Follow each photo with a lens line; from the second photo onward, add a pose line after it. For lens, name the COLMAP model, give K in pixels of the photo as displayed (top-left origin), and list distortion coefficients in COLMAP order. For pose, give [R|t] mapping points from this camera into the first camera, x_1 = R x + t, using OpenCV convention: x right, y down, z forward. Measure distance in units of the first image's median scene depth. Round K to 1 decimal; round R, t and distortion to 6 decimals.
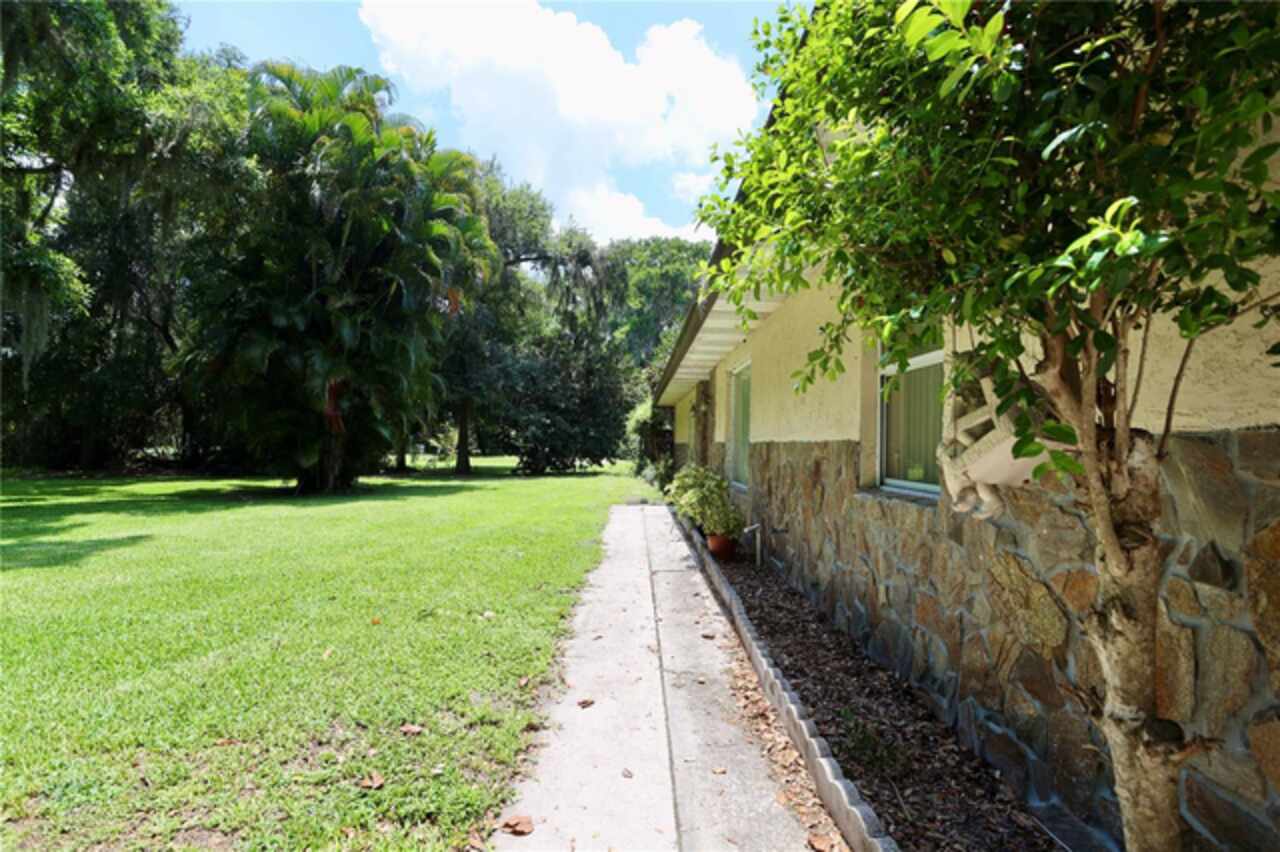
lens RADIAL K [[623.4, 0, 635.1], [0, 623.4, 416.7], [0, 0, 1]] dist [-0.080360, 0.030338]
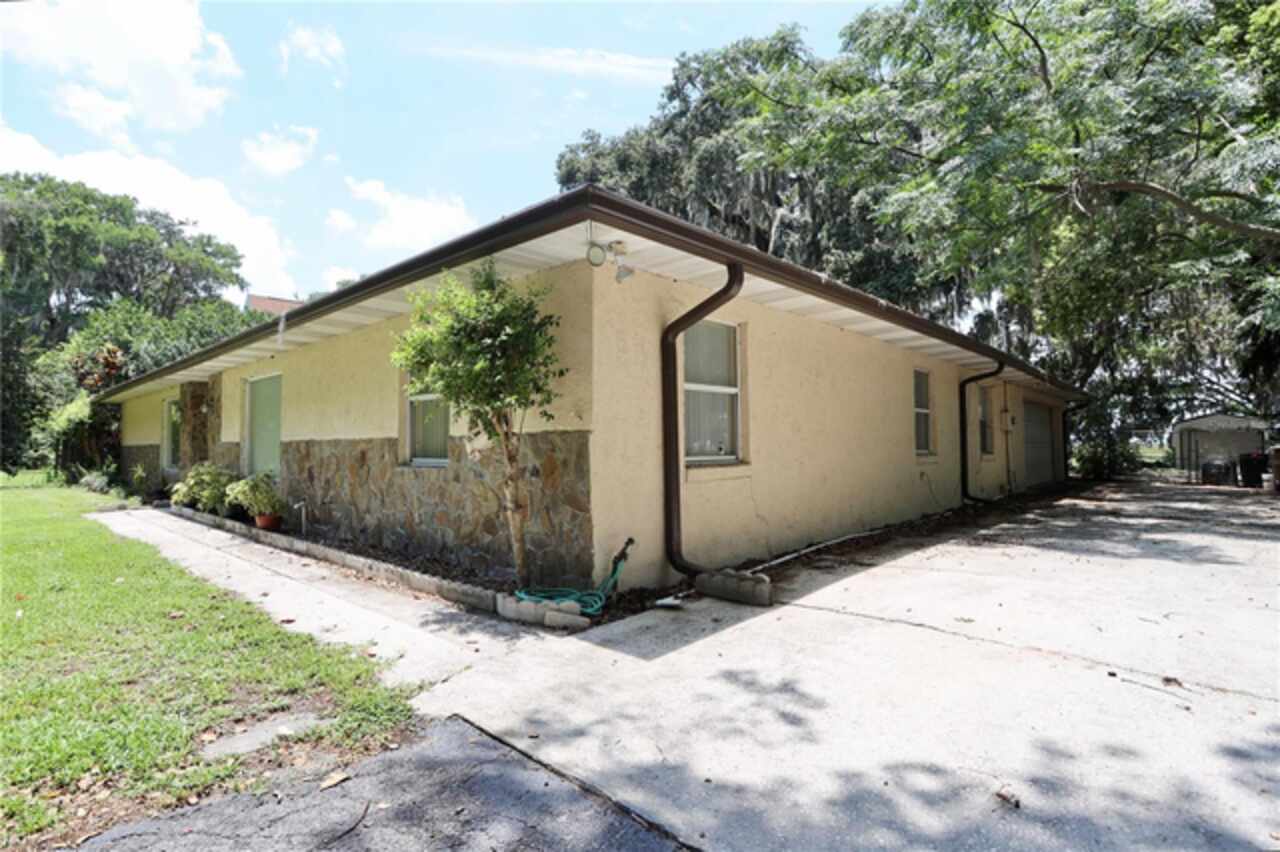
lens RADIAL K [[623.4, 0, 635.1], [0, 623.4, 416.7], [0, 0, 1]] dist [-0.080360, 0.030338]
pose [[0.673888, 0.003509, 0.738826, -0.418287], [-0.006534, 0.999978, 0.001211, -0.024577], [-0.738805, -0.005643, 0.673896, -0.597515]]
